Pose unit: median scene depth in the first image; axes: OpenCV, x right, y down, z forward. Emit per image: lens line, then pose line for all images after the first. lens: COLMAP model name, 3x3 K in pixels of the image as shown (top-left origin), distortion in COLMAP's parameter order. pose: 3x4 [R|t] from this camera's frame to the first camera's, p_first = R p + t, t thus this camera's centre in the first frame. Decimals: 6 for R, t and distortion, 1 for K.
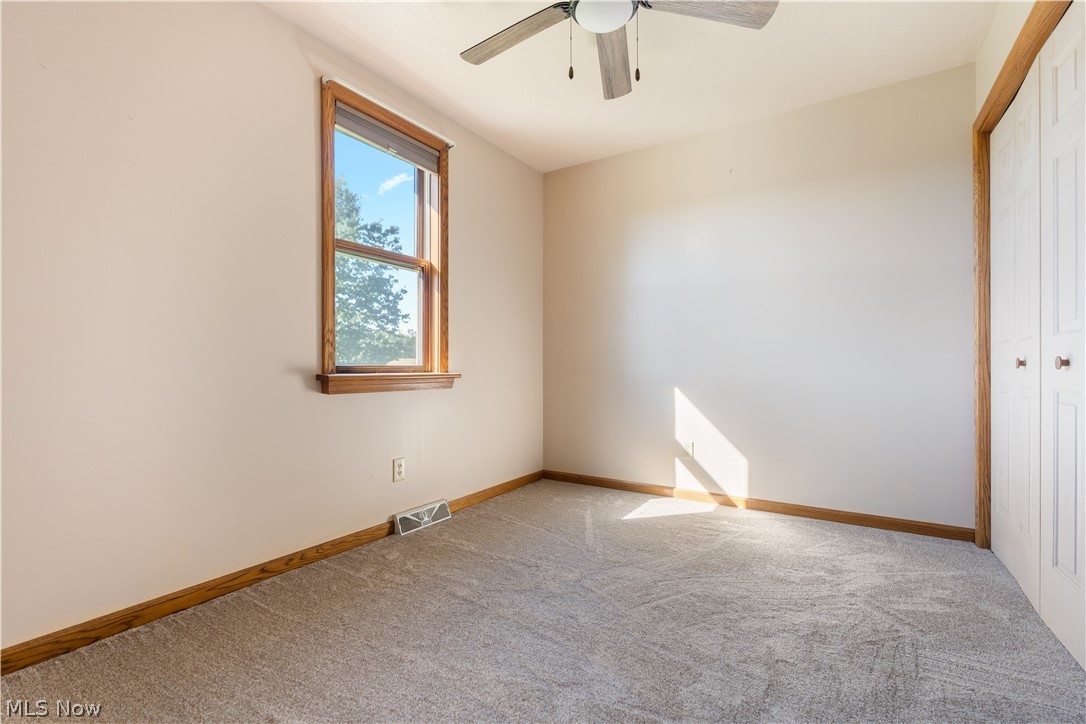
lens RADIAL K [[489.4, 0, 543.0], [0, 489.4, 362.0], [0, 0, 1]] dist [-0.001100, 0.000786]
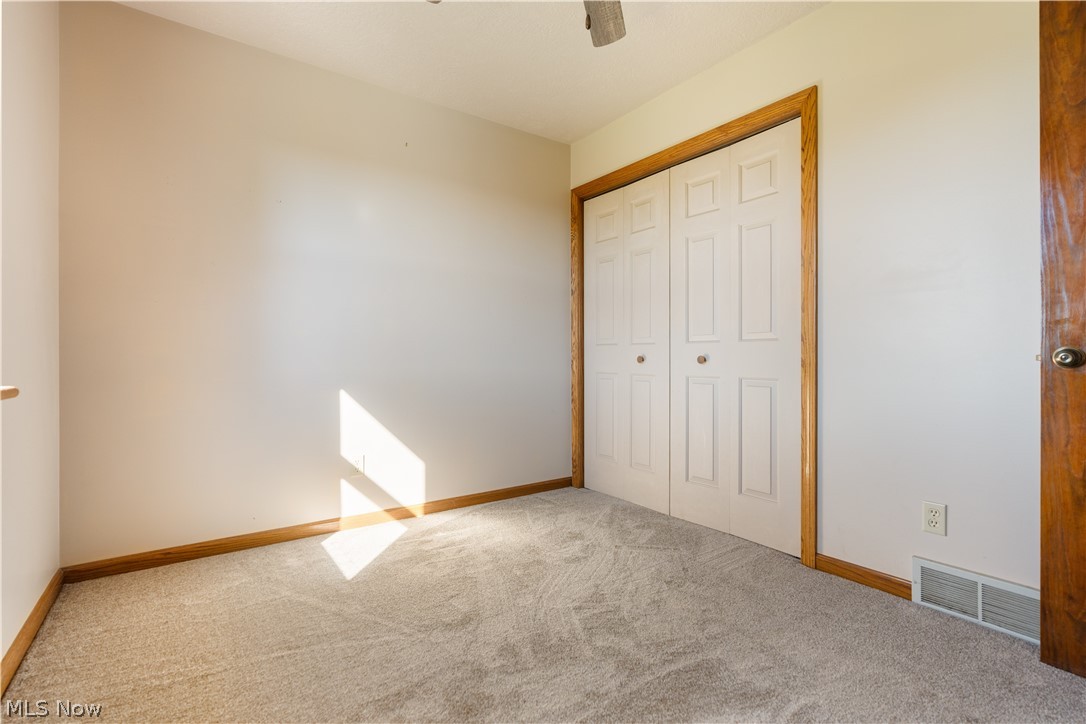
lens RADIAL K [[489.4, 0, 543.0], [0, 489.4, 362.0], [0, 0, 1]] dist [-0.001100, 0.000786]
pose [[0.373377, -0.010149, 0.927624, -0.403056], [-0.005918, 0.999894, 0.013322, -0.005841], [-0.927661, -0.010464, 0.373278, 0.492839]]
